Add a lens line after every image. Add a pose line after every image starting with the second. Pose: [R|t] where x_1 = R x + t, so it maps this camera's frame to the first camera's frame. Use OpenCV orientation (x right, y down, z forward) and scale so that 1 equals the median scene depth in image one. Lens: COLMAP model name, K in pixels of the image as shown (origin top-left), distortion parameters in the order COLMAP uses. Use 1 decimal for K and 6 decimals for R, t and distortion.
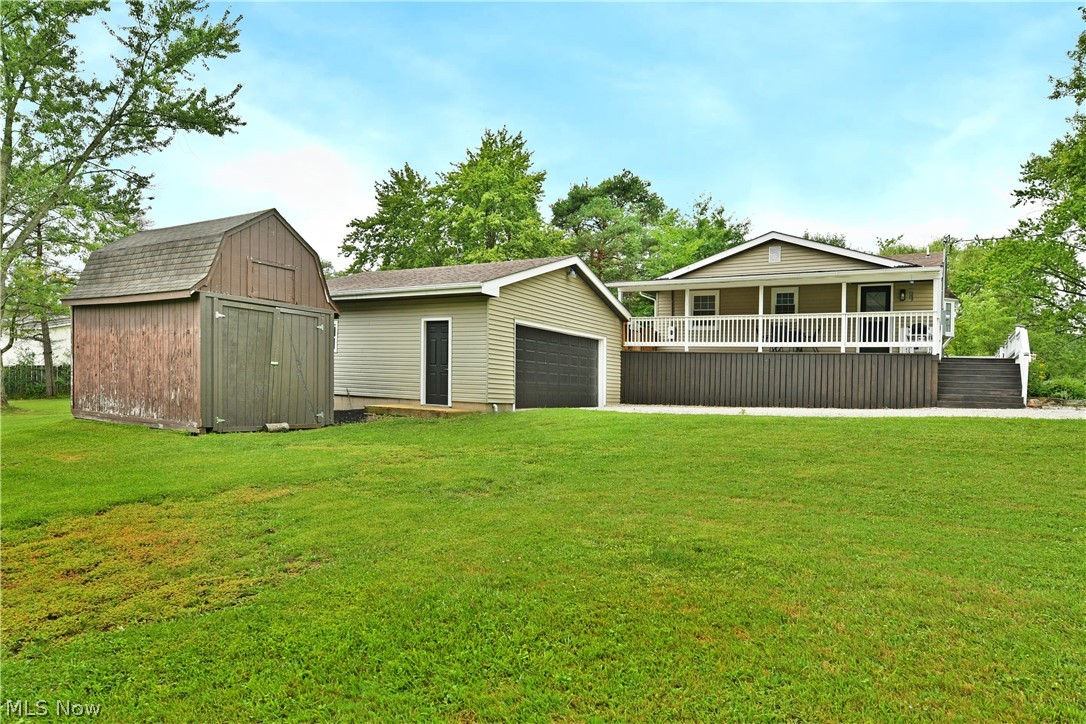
lens RADIAL K [[670.6, 0, 542.3], [0, 670.6, 369.9], [0, 0, 1]] dist [-0.008276, -0.001857]
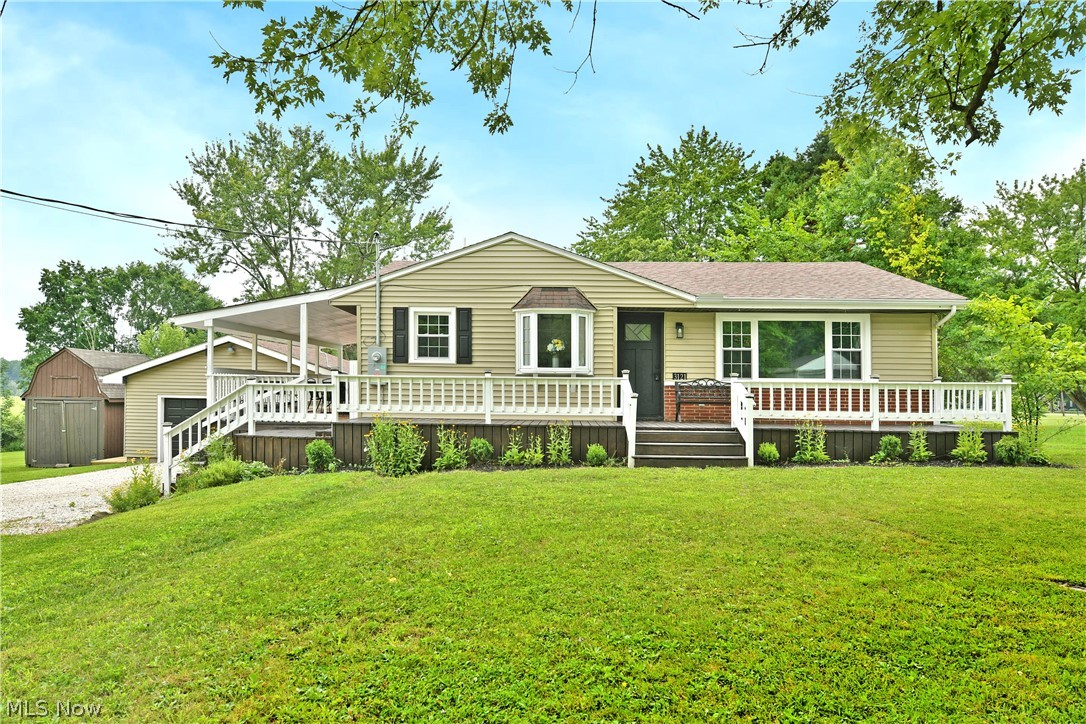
lens RADIAL K [[670.6, 0, 542.3], [0, 670.6, 369.9], [0, 0, 1]] dist [-0.008276, -0.001857]
pose [[0.509210, -0.052447, -0.859043, 1.722096], [0.039410, 0.998515, -0.037602, -0.052973], [0.859740, -0.014707, 0.510521, 1.109813]]
